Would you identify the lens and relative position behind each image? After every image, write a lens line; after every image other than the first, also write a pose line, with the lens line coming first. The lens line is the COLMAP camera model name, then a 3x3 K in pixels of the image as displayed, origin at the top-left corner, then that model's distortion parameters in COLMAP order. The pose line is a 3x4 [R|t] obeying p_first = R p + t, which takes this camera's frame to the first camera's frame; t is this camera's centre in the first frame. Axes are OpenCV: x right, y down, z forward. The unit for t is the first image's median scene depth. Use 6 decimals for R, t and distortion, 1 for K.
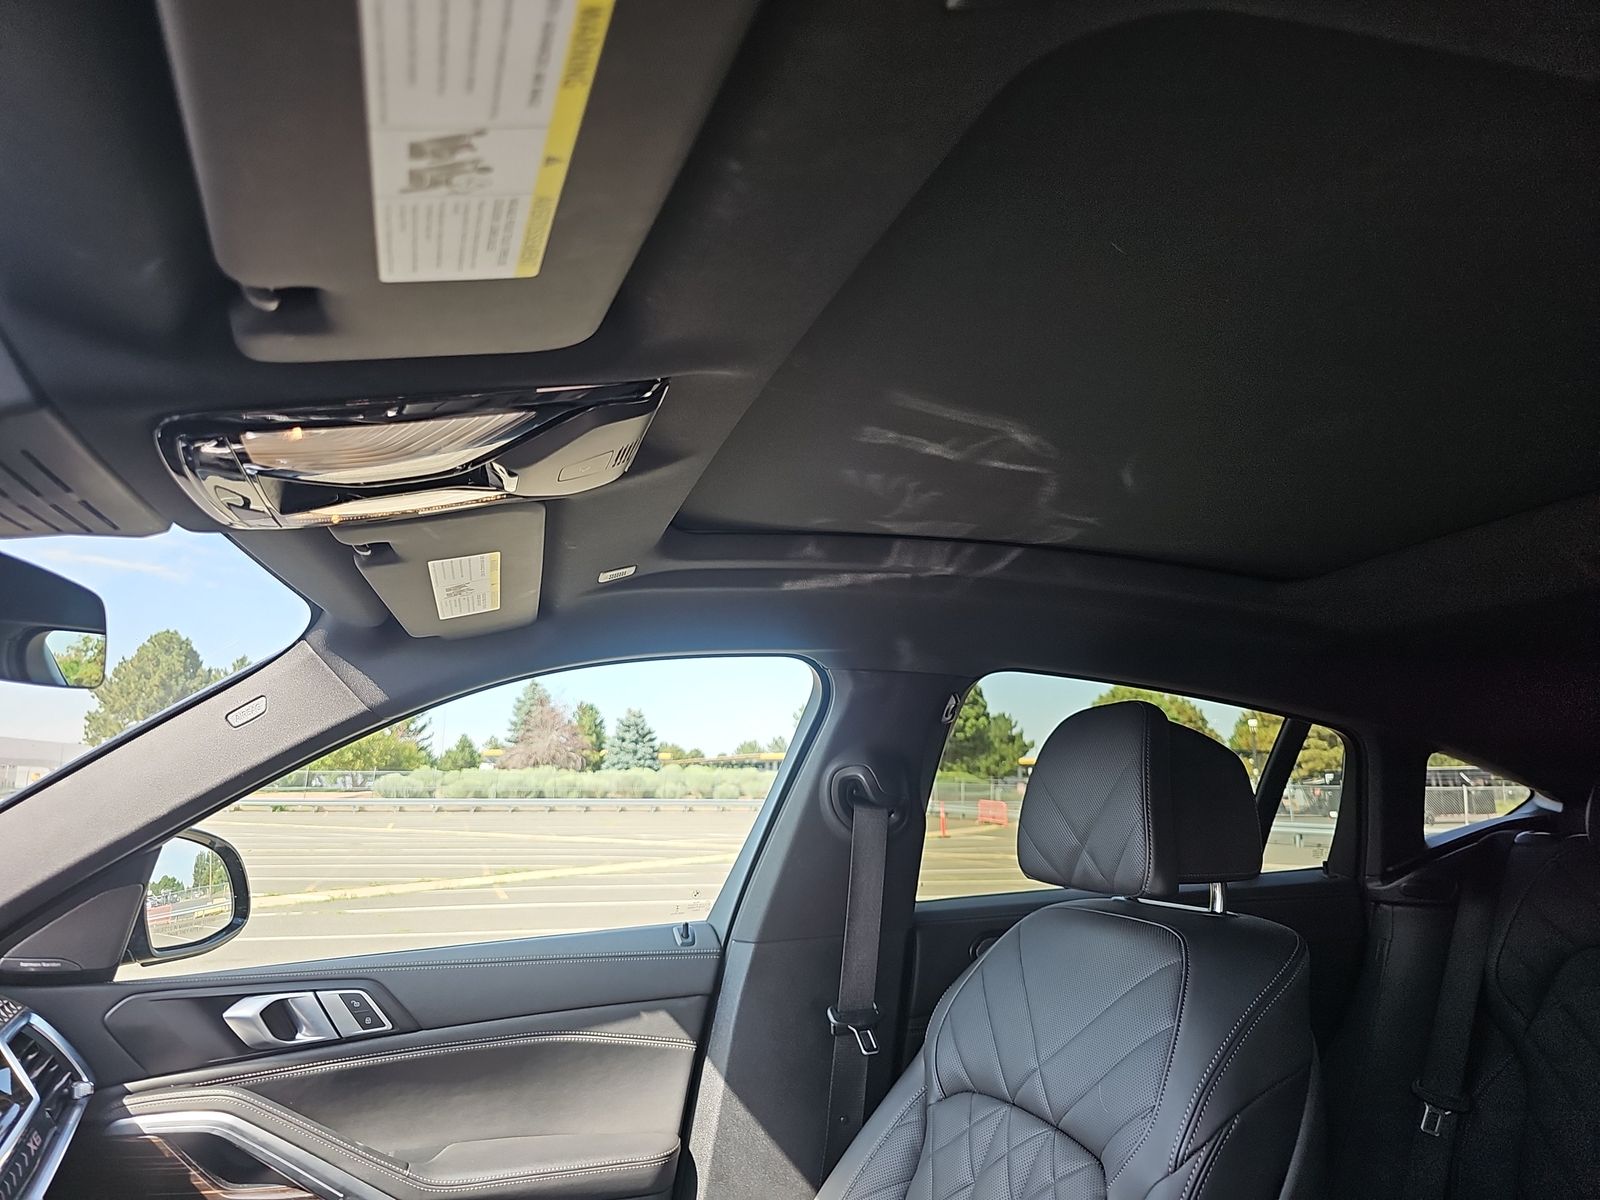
lens RADIAL K [[1080.2, 0, 814.4], [0, 1080.2, 592.6], [0, 0, 1]] dist [0.017971, -0.000176]
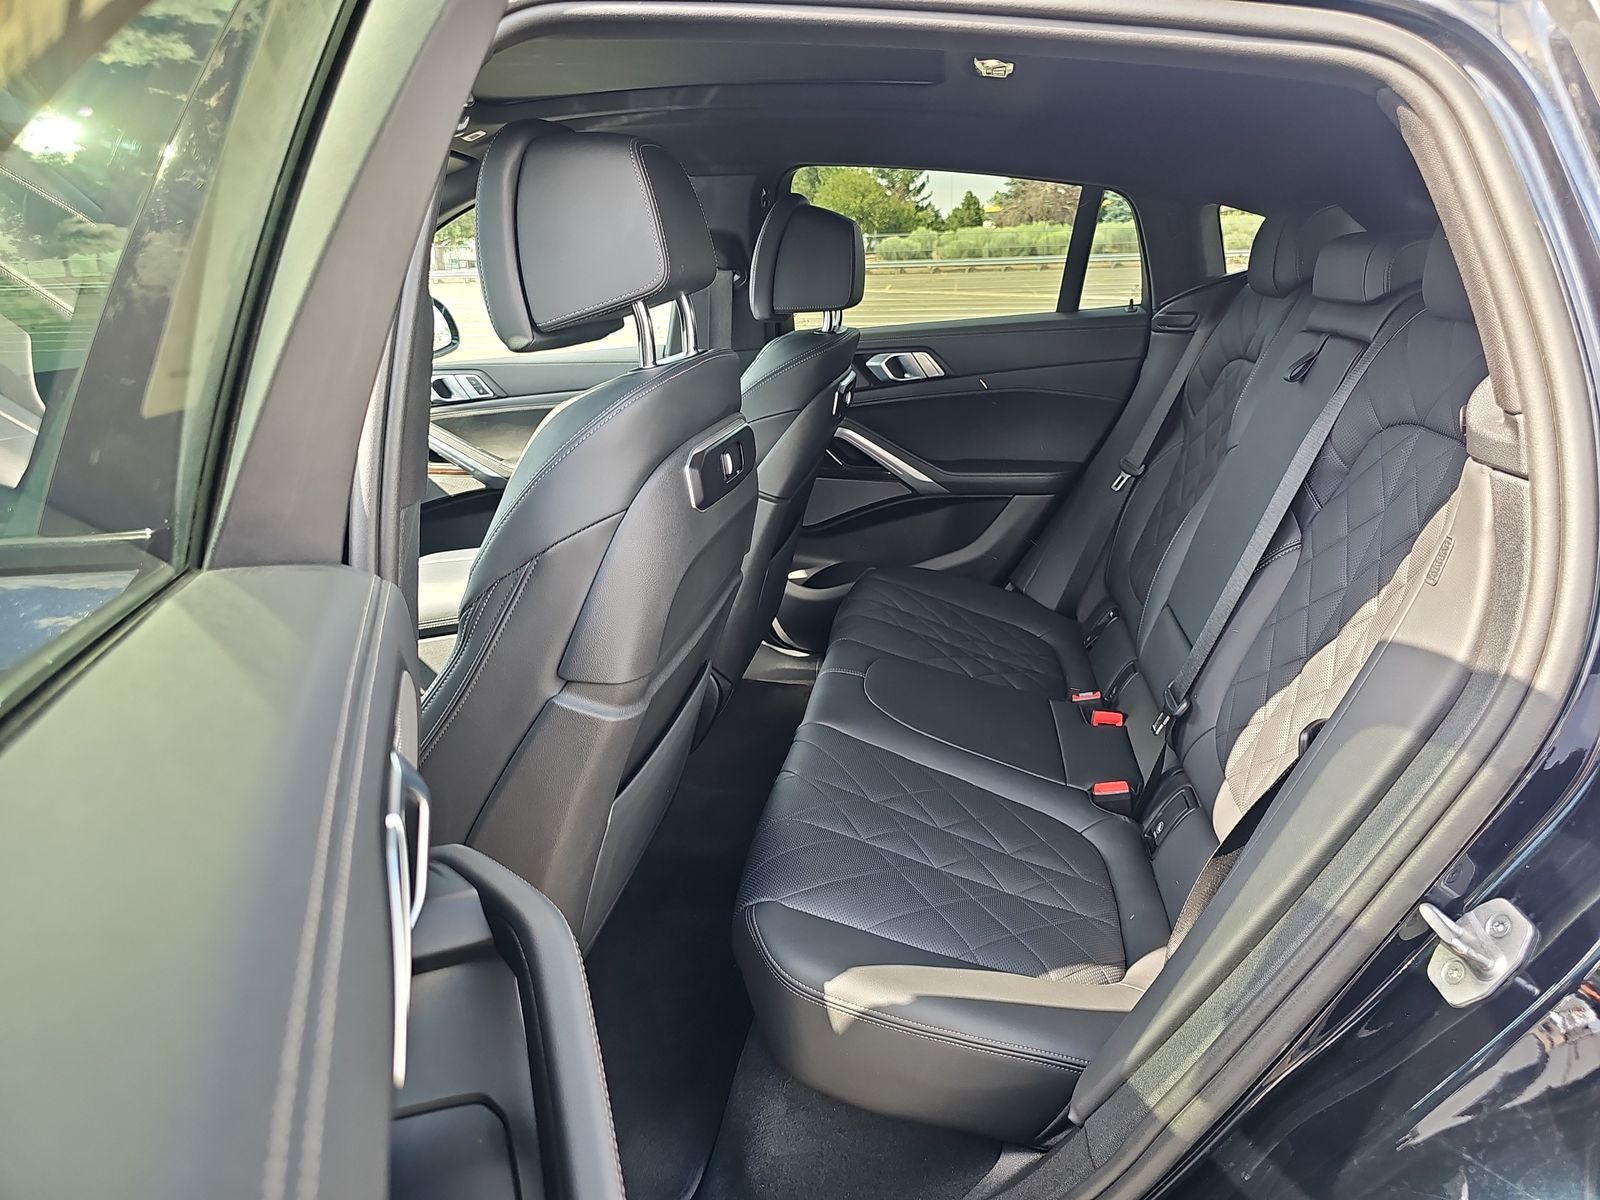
lens RADIAL K [[1084.0, 0, 811.1], [0, 1084.0, 599.0], [0, 0, 1]] dist [-0.000655, -0.029064]
pose [[0.901783, 0.097357, -0.421081, 0.845893], [0.114656, 0.885496, 0.450279, -0.060627], [0.416703, -0.454334, 0.787362, -0.367363]]
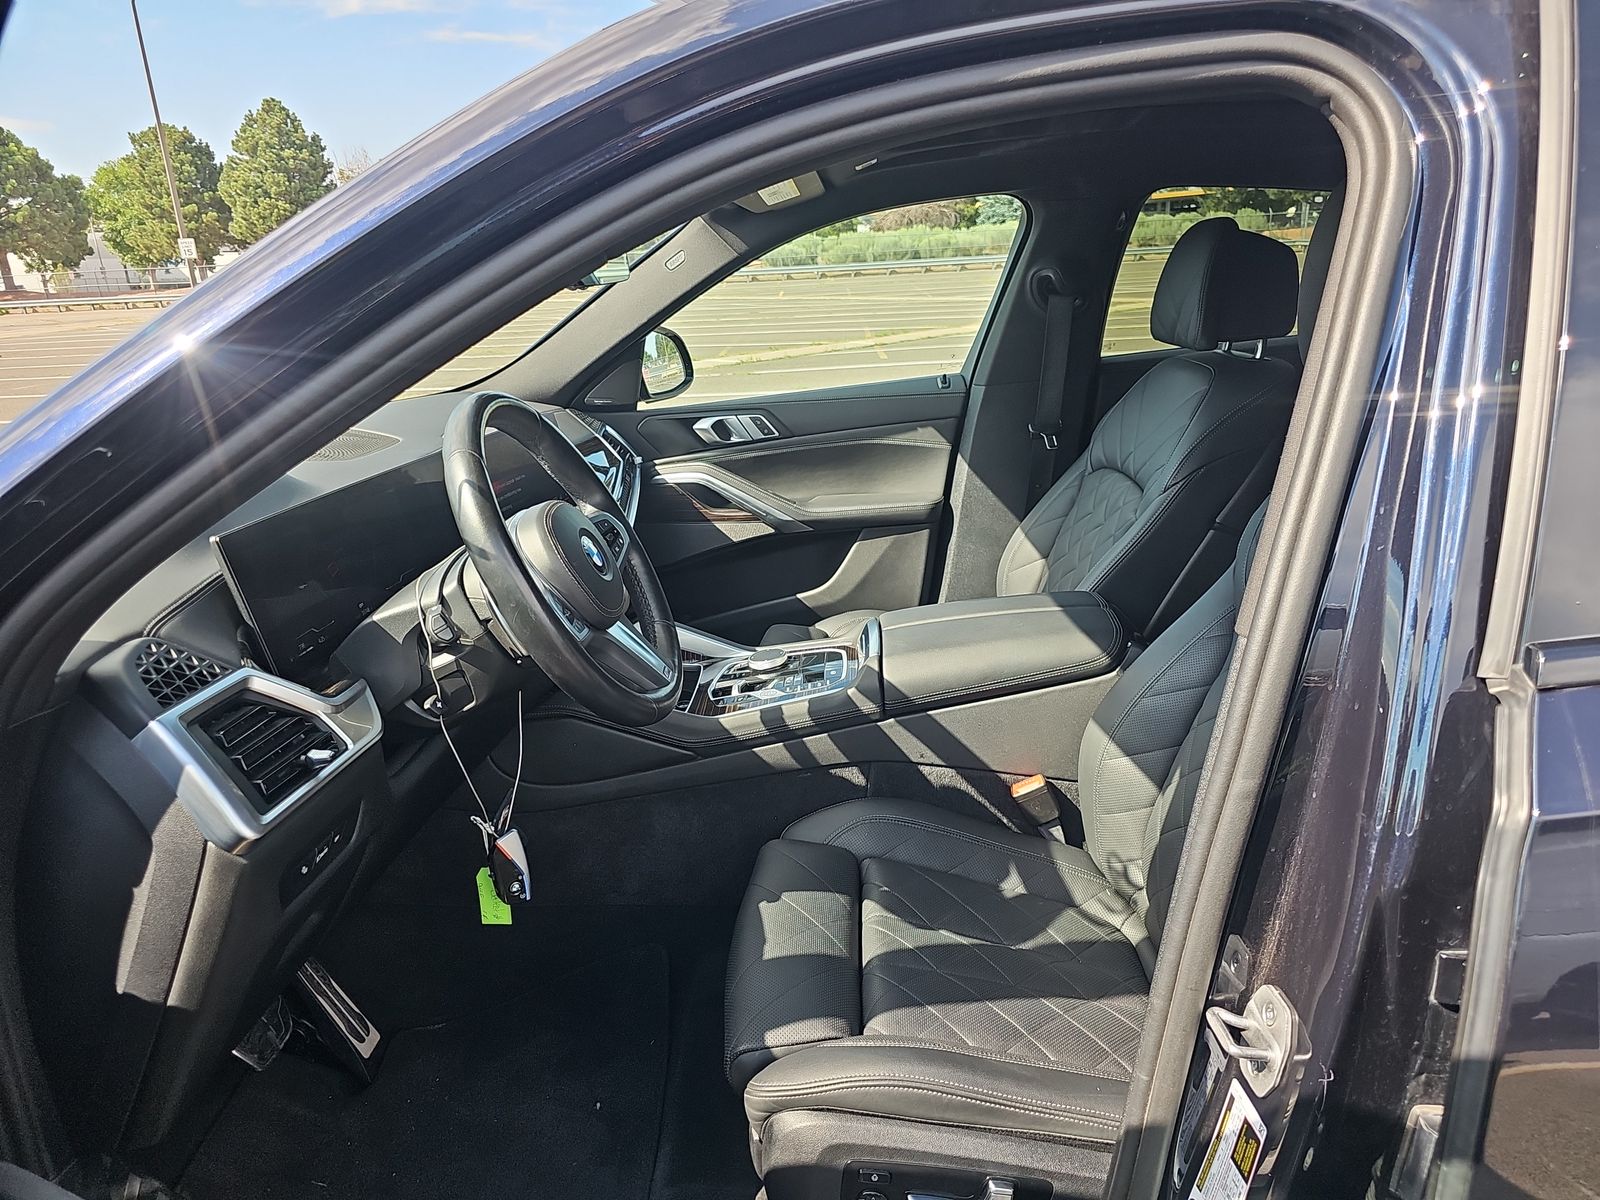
lens RADIAL K [[1080.2, 0, 814.4], [0, 1080.2, 592.6], [0, 0, 1]] dist [0.017971, -0.000176]
pose [[0.942928, 0.044674, -0.329986, 0.240156], [0.116525, 0.884042, 0.452650, -0.152153], [0.311943, -0.465268, 0.828382, -0.522432]]
